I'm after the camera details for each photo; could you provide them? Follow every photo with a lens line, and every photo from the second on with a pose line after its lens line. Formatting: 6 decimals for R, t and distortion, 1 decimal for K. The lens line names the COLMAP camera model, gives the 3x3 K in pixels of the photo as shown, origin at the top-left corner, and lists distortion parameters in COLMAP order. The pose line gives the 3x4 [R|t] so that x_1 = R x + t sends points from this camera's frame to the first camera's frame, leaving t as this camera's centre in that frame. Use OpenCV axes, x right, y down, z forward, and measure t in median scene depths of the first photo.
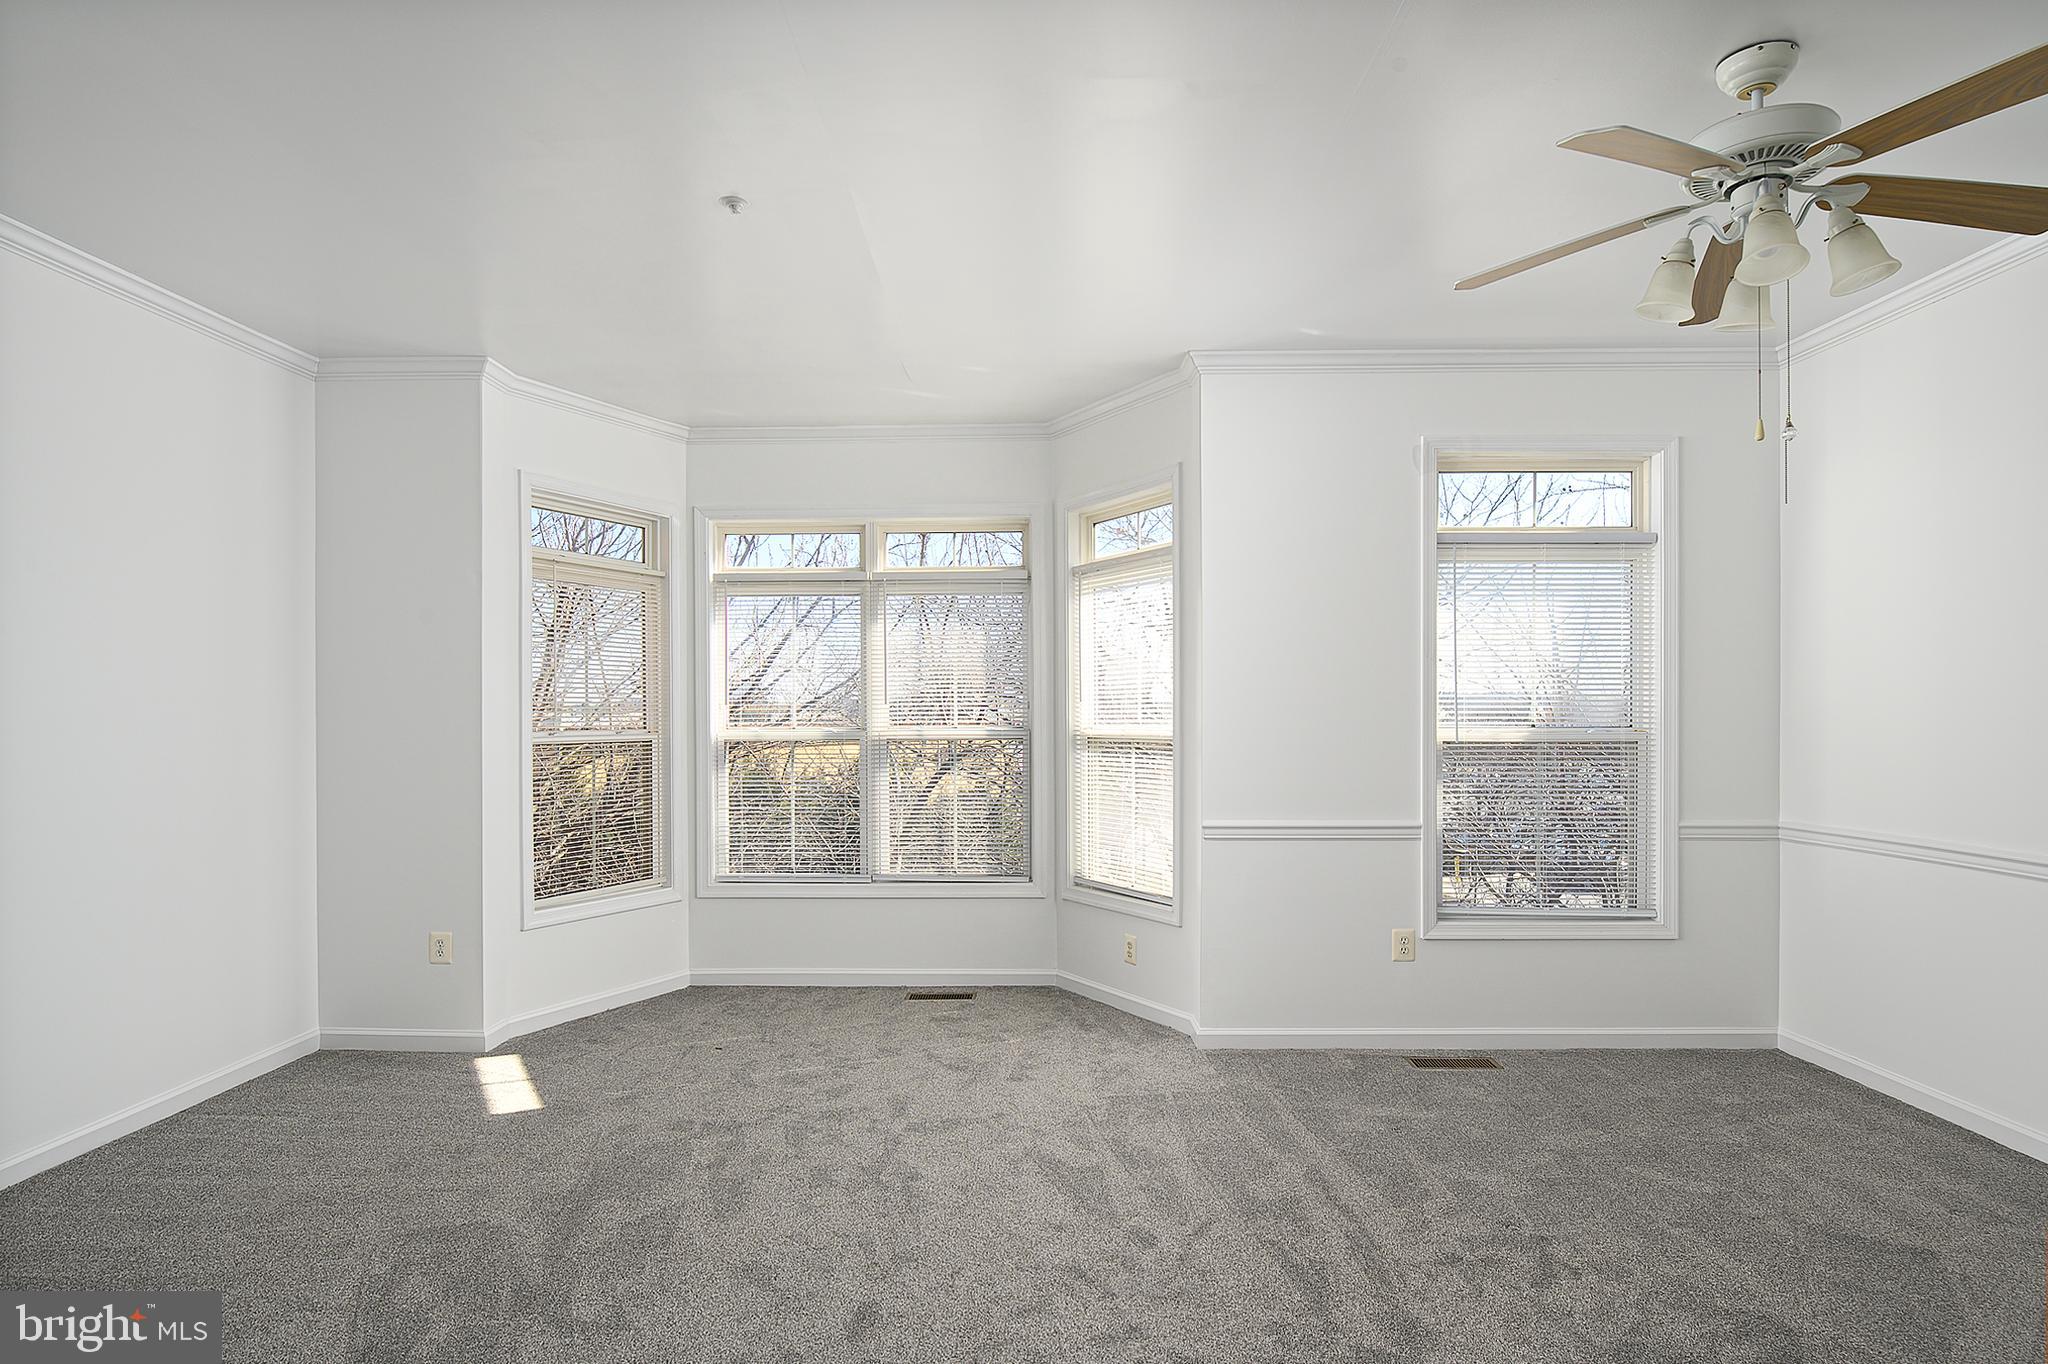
lens RADIAL K [[1105.9, 0, 1024.0], [0, 1105.9, 682.0], [0, 0, 1]] dist [0.002415, -0.000299]
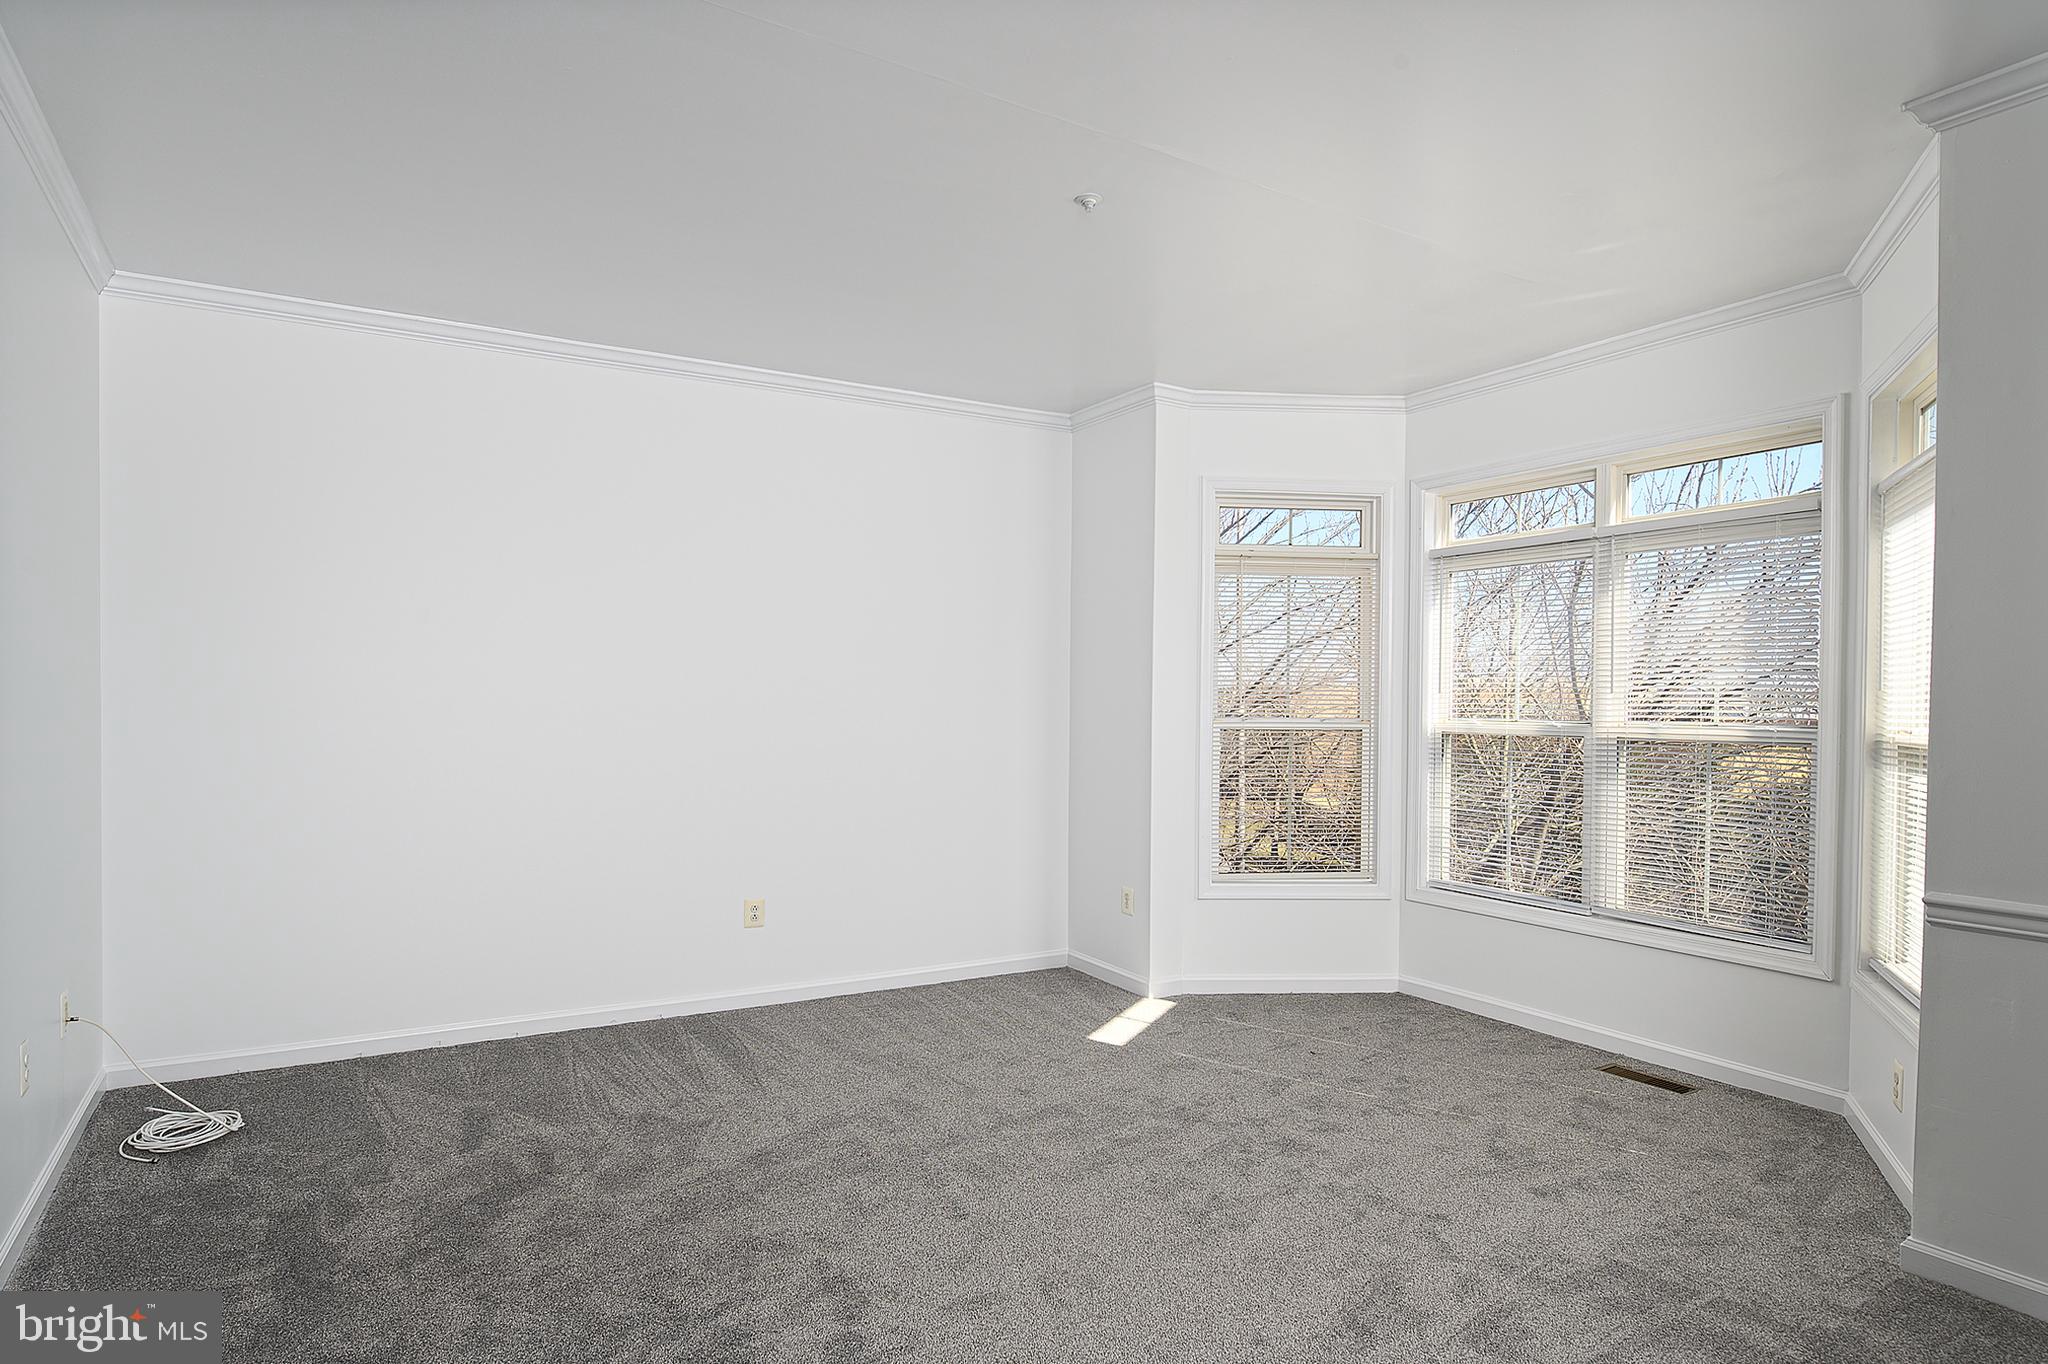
lens RADIAL K [[1120.1, 0, 1024.0], [0, 1120.1, 682.0], [0, 0, 1]] dist [-0.000704, -0.001368]
pose [[0.542903, -0.004705, -0.839782, 0.351396], [0.011798, 0.999928, 0.002025, 0.006251], [0.839713, -0.011007, 0.542919, 0.238652]]
